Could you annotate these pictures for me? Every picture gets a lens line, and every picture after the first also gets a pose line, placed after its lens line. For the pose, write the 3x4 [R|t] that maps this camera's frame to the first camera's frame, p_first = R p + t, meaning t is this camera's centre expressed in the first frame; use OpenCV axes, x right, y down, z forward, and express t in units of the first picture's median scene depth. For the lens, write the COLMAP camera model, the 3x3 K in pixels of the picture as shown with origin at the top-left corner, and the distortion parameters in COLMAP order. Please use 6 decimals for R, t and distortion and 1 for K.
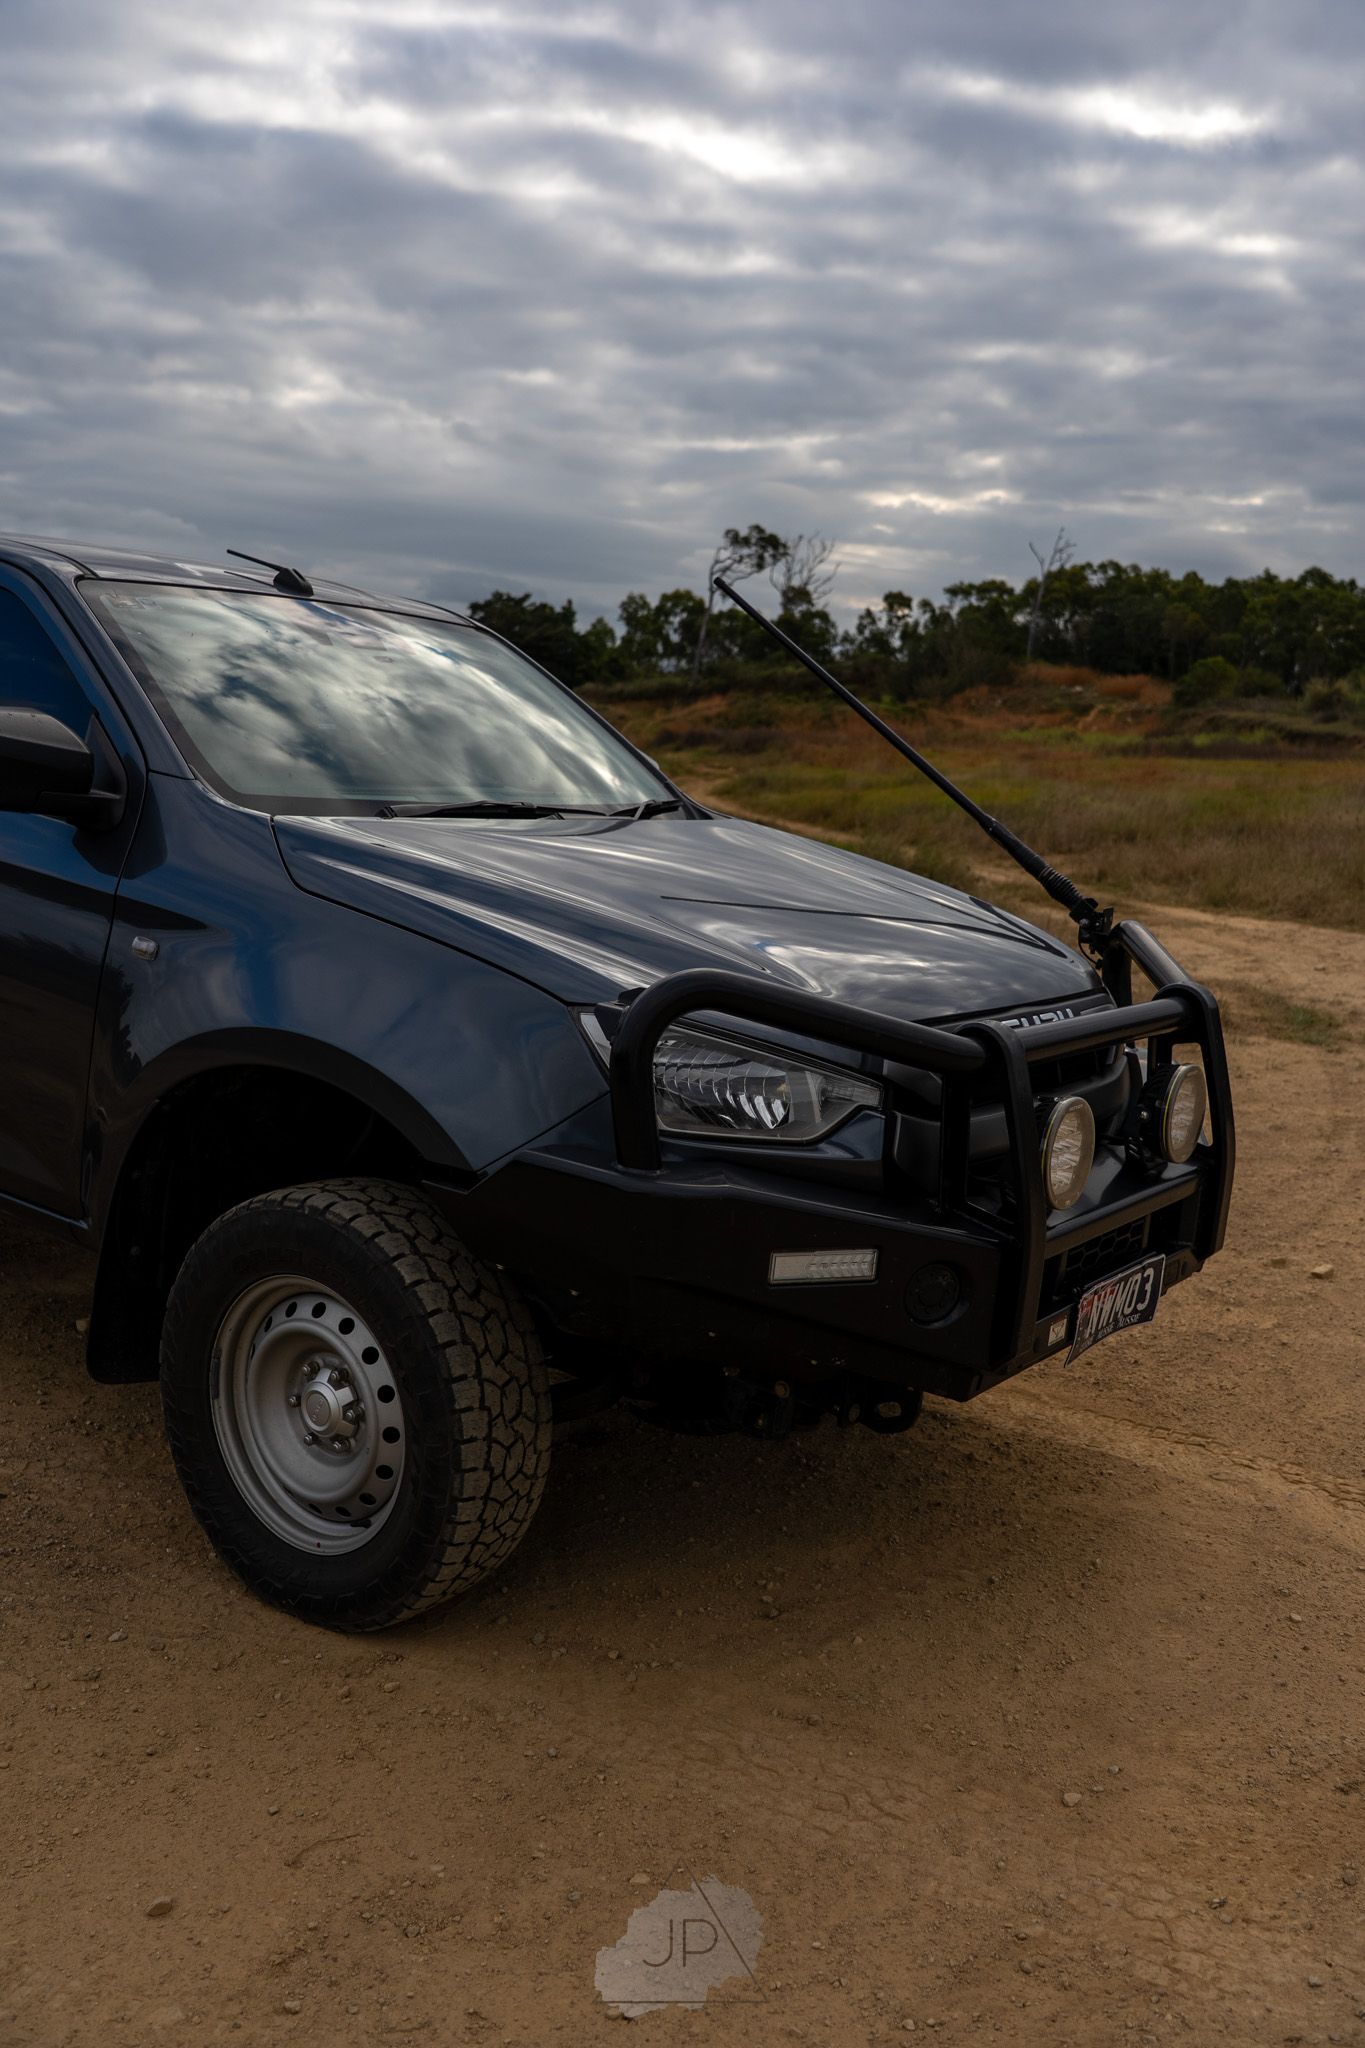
lens RADIAL K [[1823.3, 0, 671.7], [0, 1823.3, 1002.4], [0, 0, 1]] dist [0.011055, 0.021852]
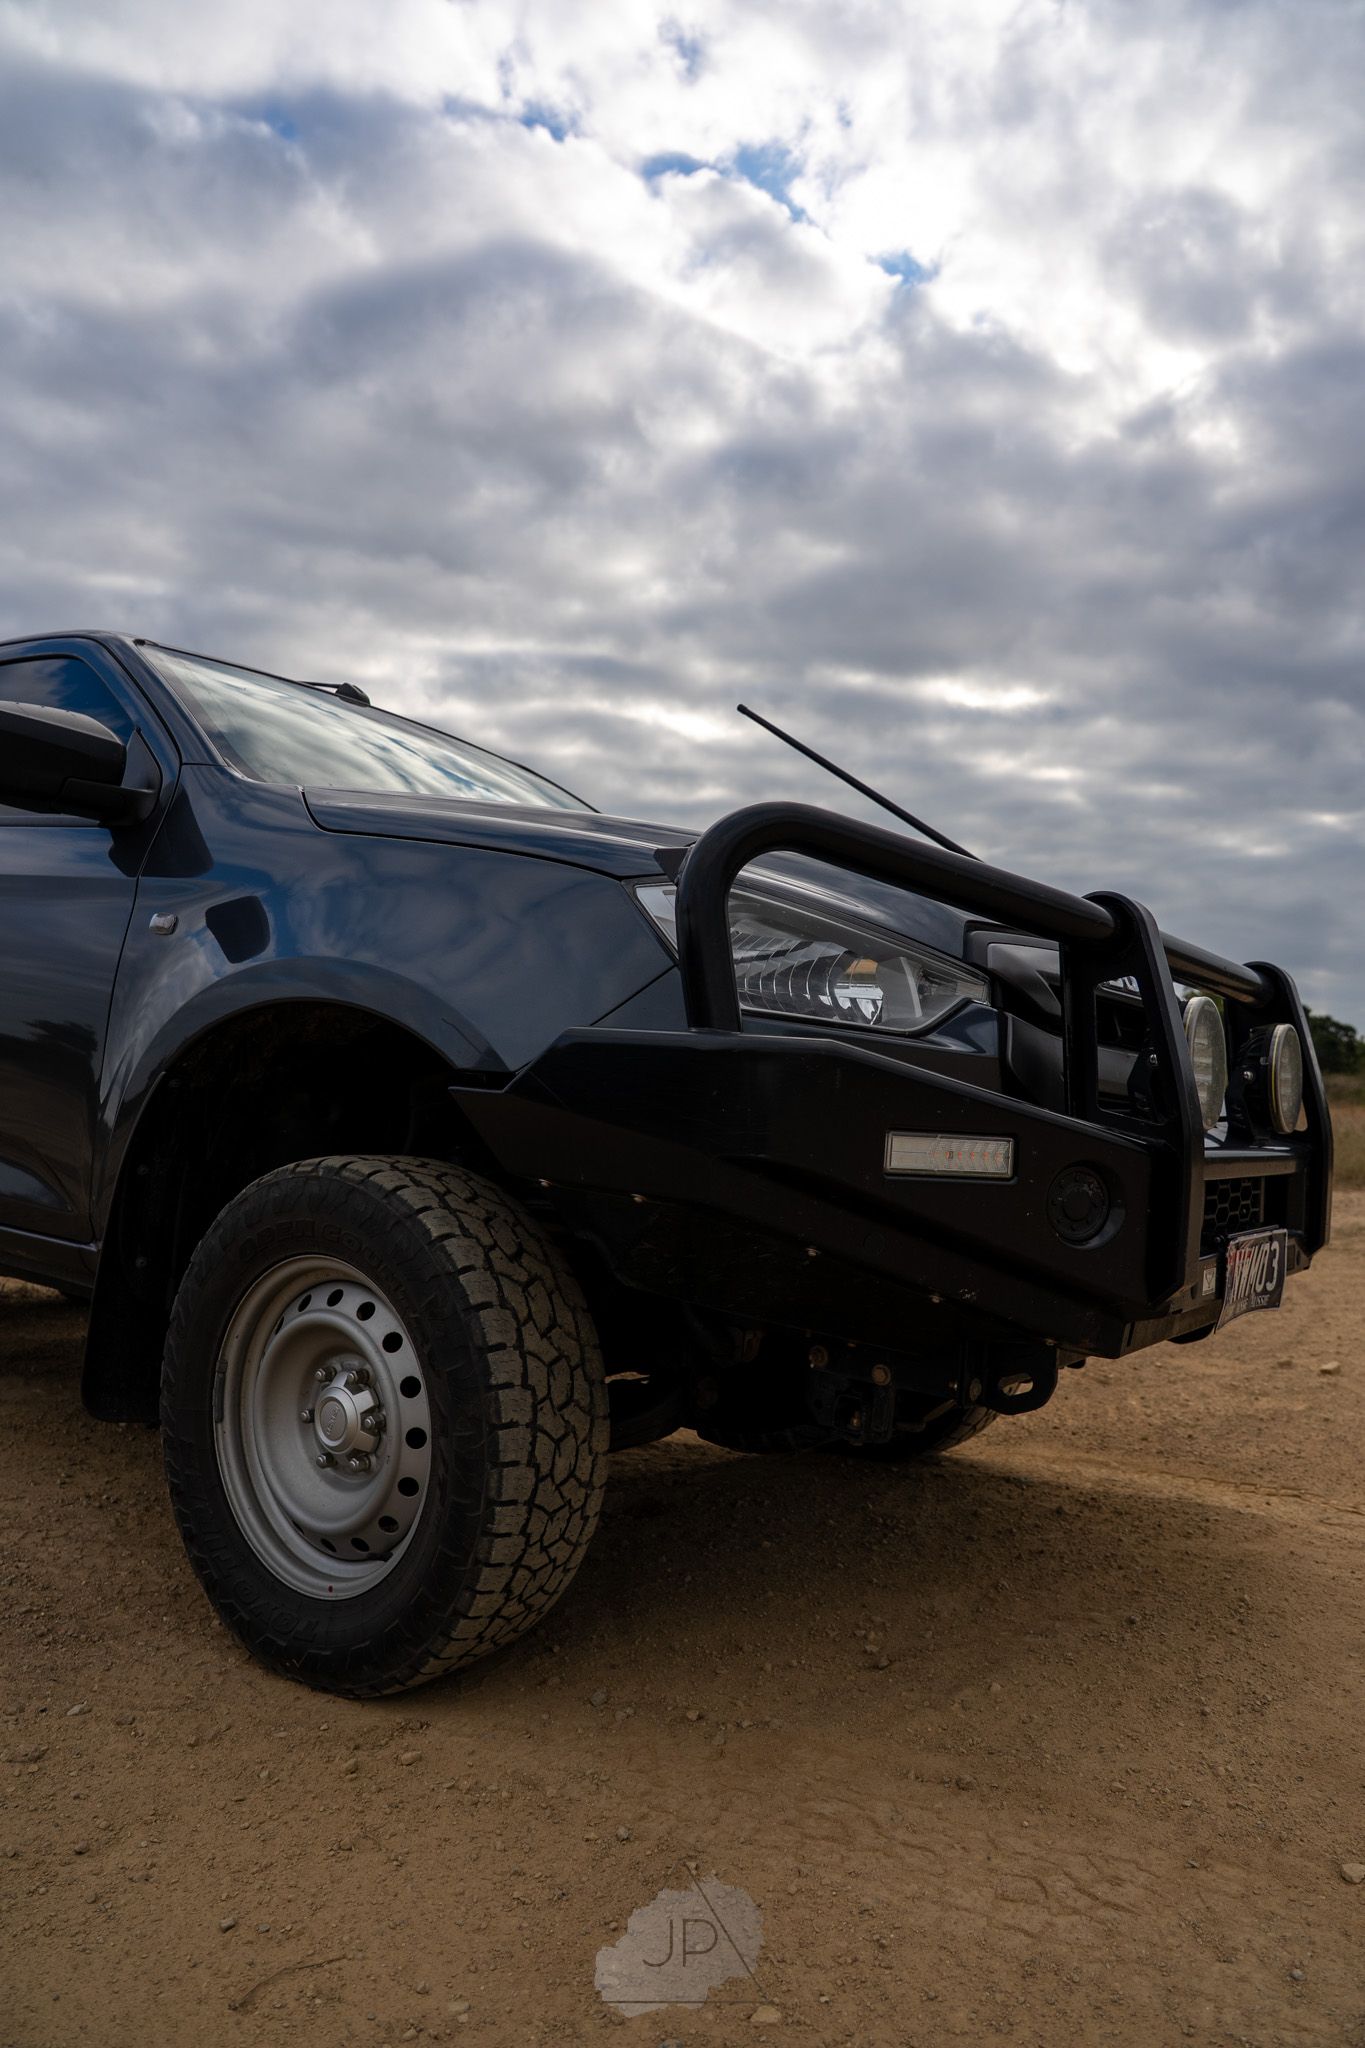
lens RADIAL K [[1339.4, 0, 677.8], [0, 1339.4, 1033.0], [0, 0, 1]] dist [-0.024416, 0.016029]
pose [[0.999558, -0.029393, 0.004350, -0.031322], [0.029661, 0.978359, -0.204777, 0.178816], [0.001763, 0.204815, 0.978799, 0.357511]]
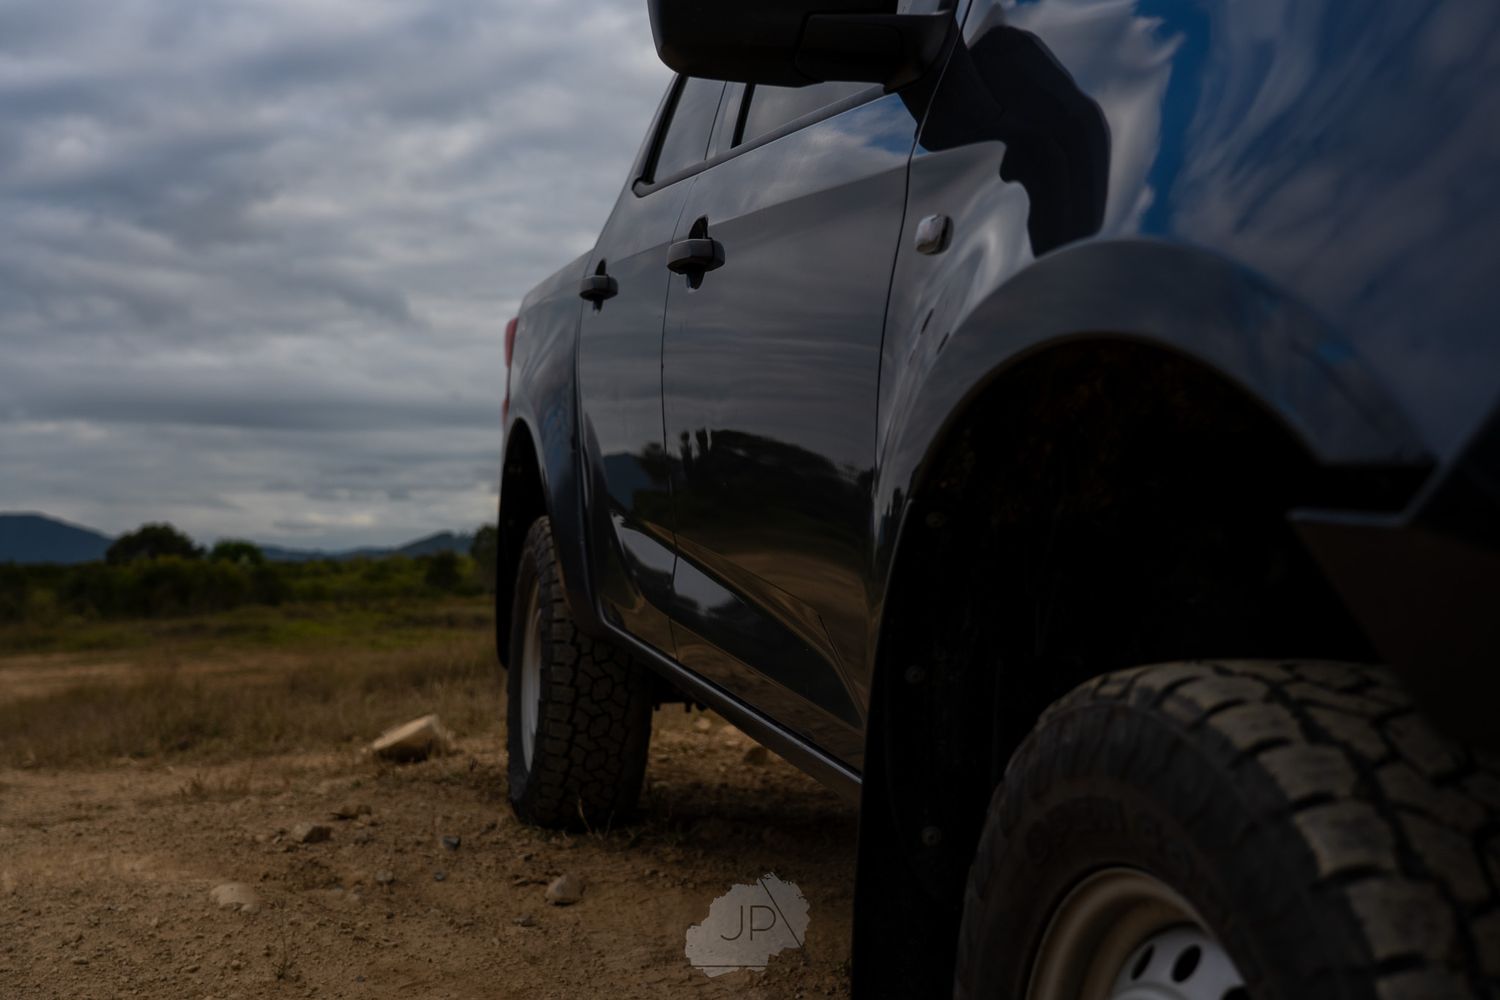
lens RADIAL K [[1765.6, 0, 788.9], [0, 1765.6, 503.8], [0, 0, 1]] dist [0.021874, 0.001933]
pose [[0.766904, -0.071145, -0.637806, -0.003625], [-0.044039, 0.985659, -0.162899, 0.134738], [0.640249, 0.153016, 0.752773, 0.627762]]
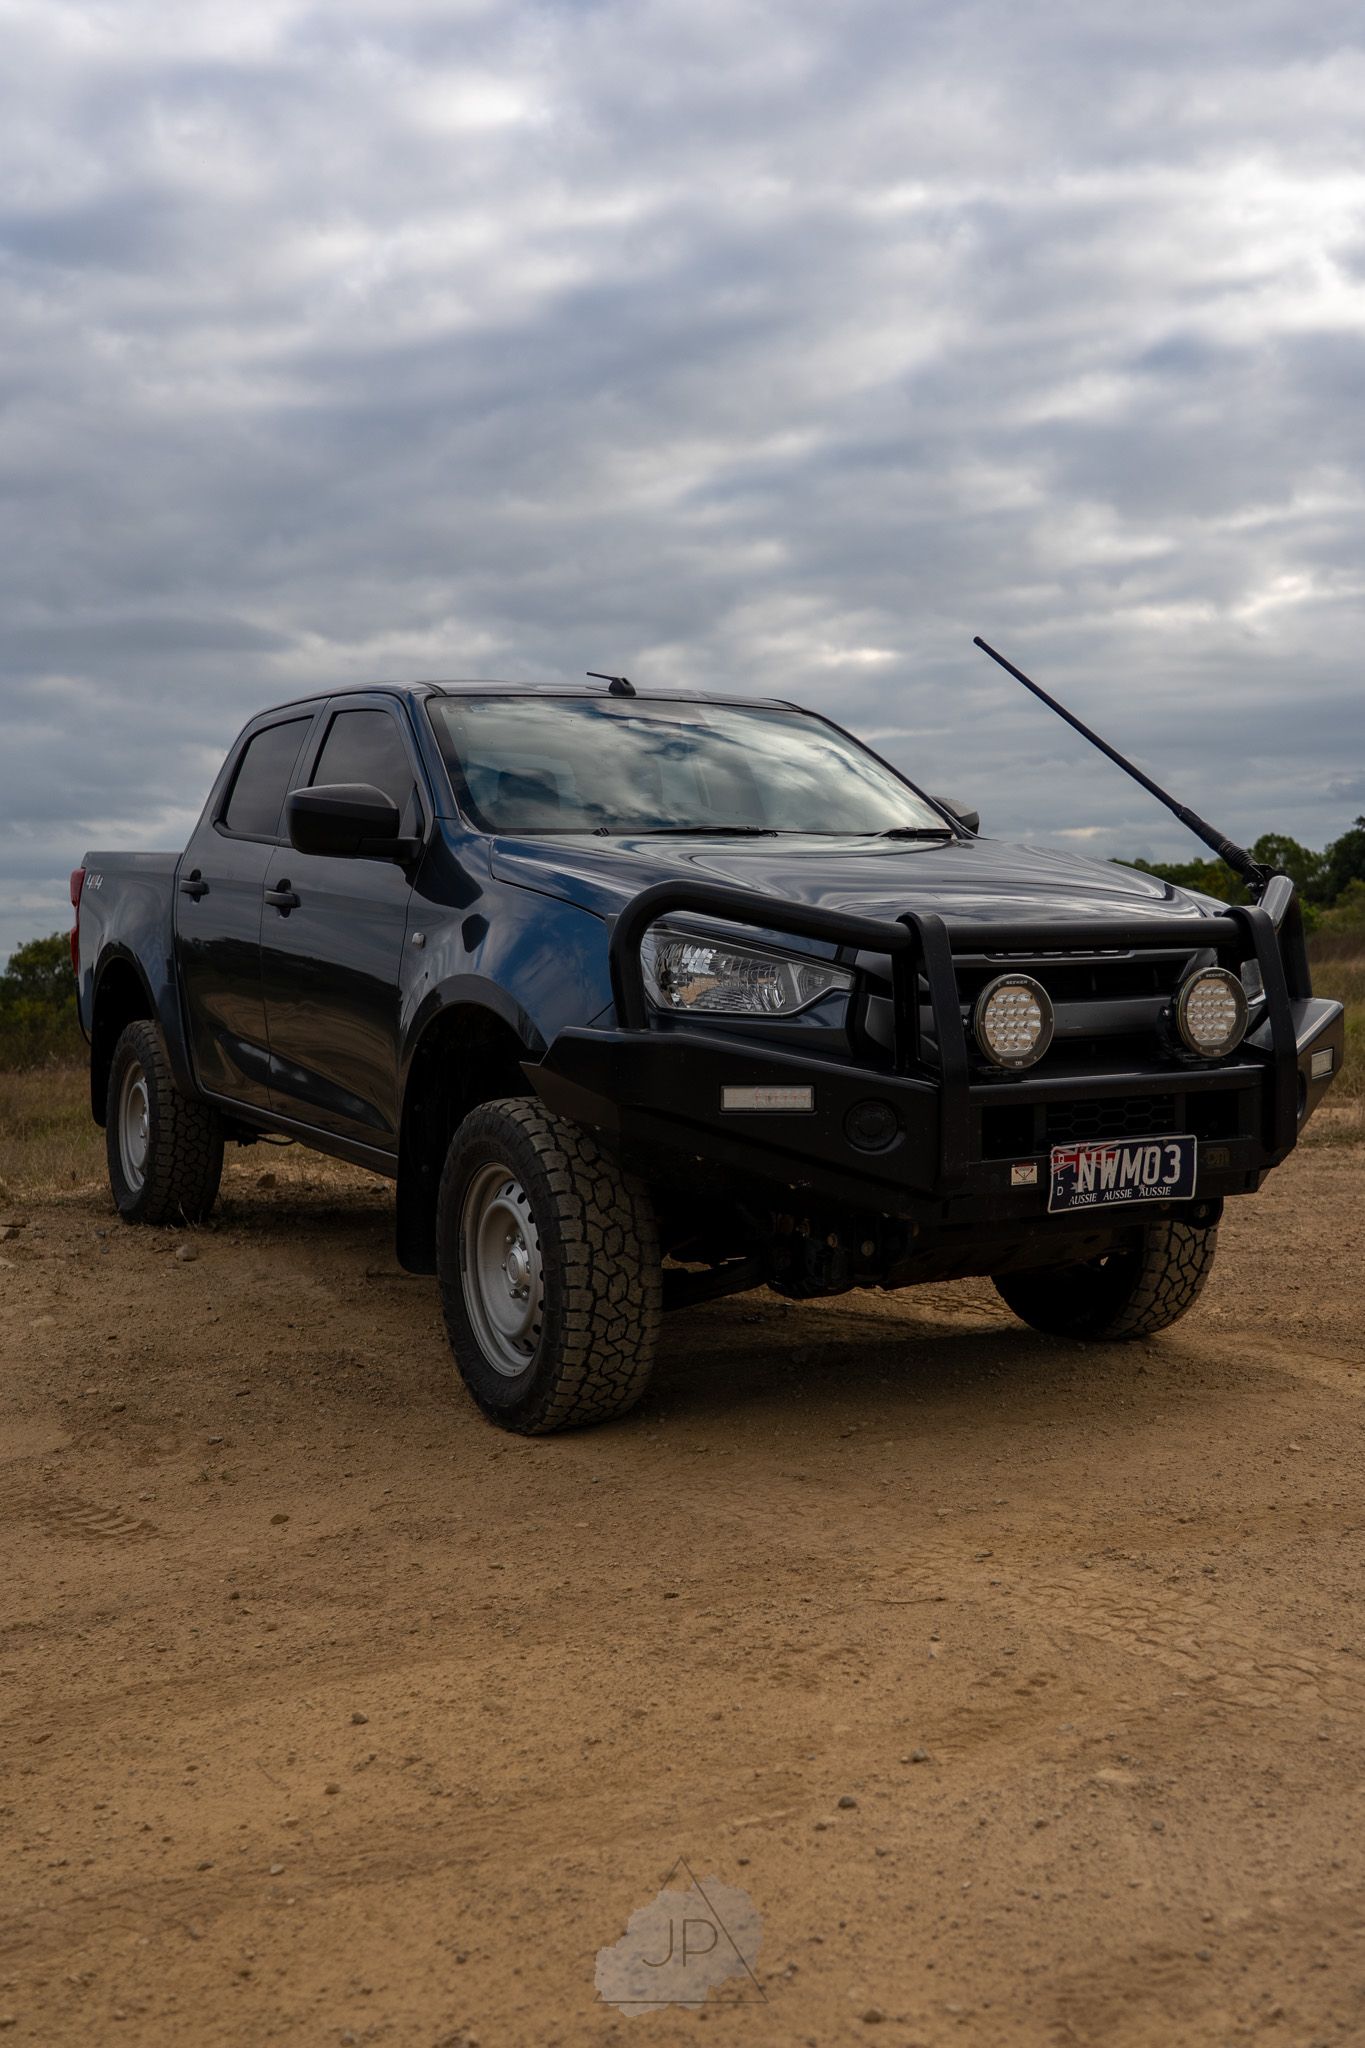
lens RADIAL K [[1985.3, 0, 707.6], [0, 1985.3, 1029.3], [0, 0, 1]] dist [0.023524, -0.000459]
pose [[0.901870, -0.069571, -0.426368, 0.557121], [0.021323, 0.992913, -0.116911, 0.222702], [0.431481, 0.096347, 0.896963, -0.245136]]
